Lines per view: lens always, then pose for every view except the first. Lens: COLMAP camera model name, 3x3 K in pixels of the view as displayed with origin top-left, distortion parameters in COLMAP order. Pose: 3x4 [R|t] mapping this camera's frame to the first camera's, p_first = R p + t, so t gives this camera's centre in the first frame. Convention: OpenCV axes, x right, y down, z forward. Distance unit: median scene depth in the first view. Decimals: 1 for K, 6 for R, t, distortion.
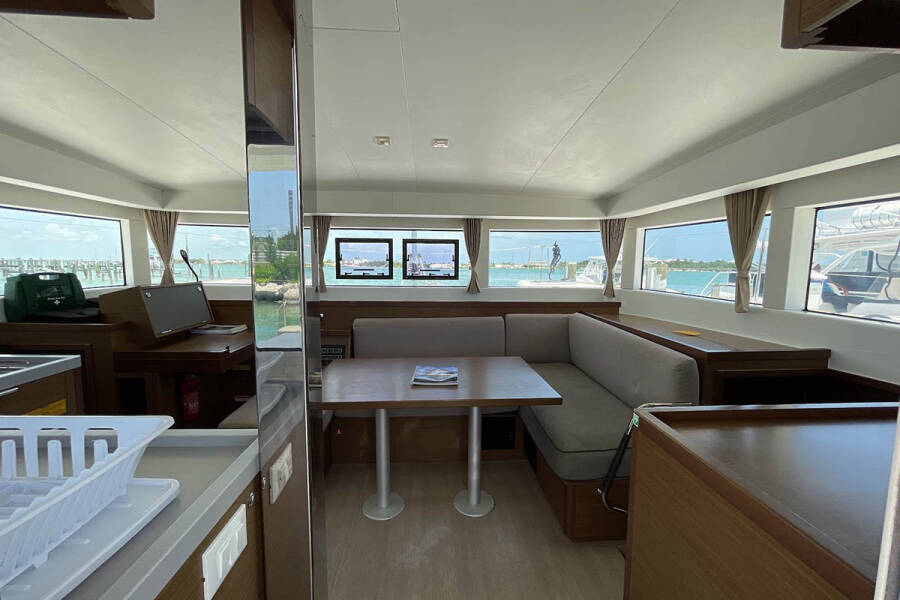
lens RADIAL K [[368.3, 0, 456.6], [0, 368.3, 302.5], [0, 0, 1]] dist [-0.003268, 0.000339]
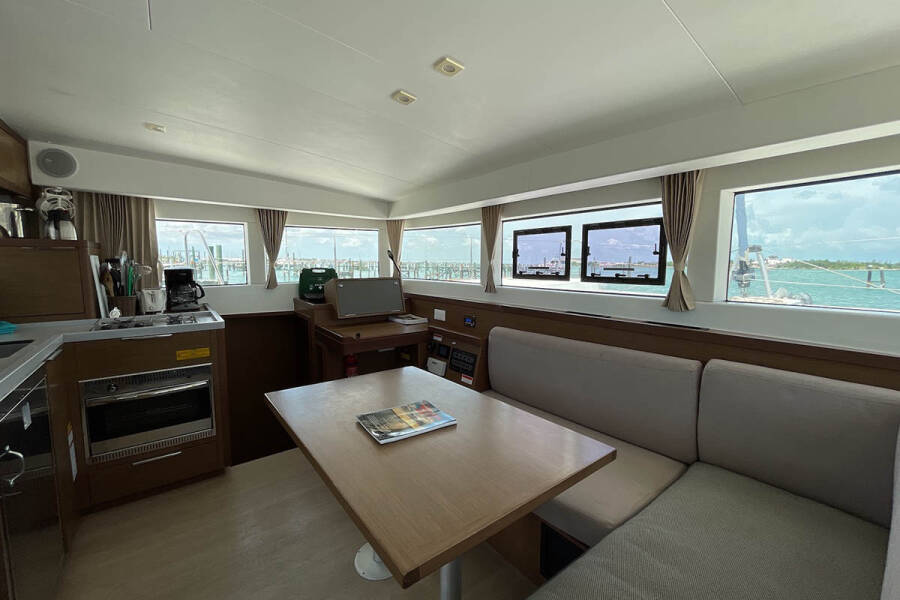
lens RADIAL K [[368.3, 0, 448.4], [0, 368.3, 298.3], [0, 0, 1]] dist [-0.003268, 0.000339]
pose [[0.551221, 0.072220, -0.831228, 0.311693], [-0.083804, 0.996001, 0.030962, -0.031212], [0.830140, 0.052593, 0.555069, 0.397583]]
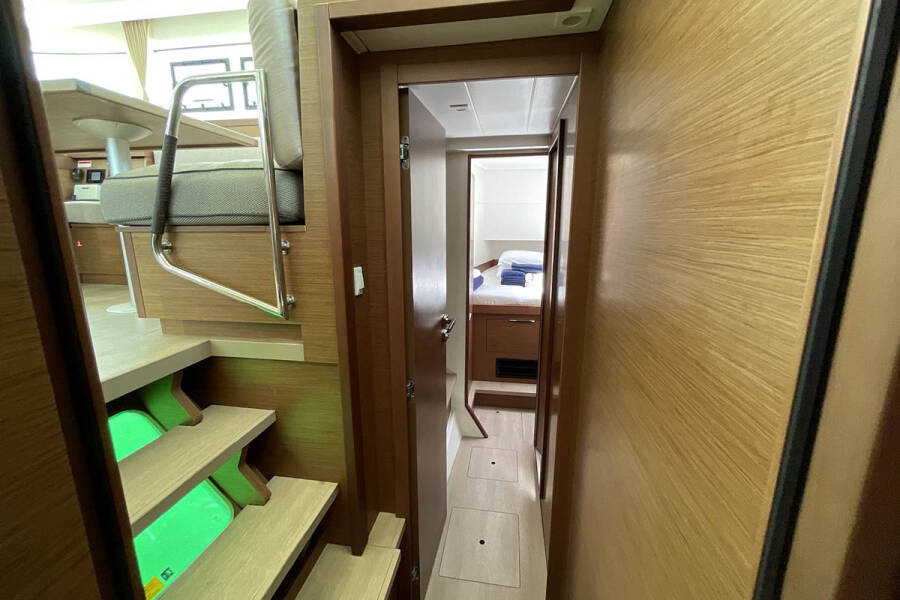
lens RADIAL K [[368.3, 0, 453.1], [0, 368.3, 298.0], [0, 0, 1]] dist [-0.003268, 0.000339]
pose [[0.977066, 0.035524, -0.209952, 0.511350], [-0.013581, 0.994375, 0.105045, 0.269890], [0.212503, -0.099784, 0.972052, 0.250982]]
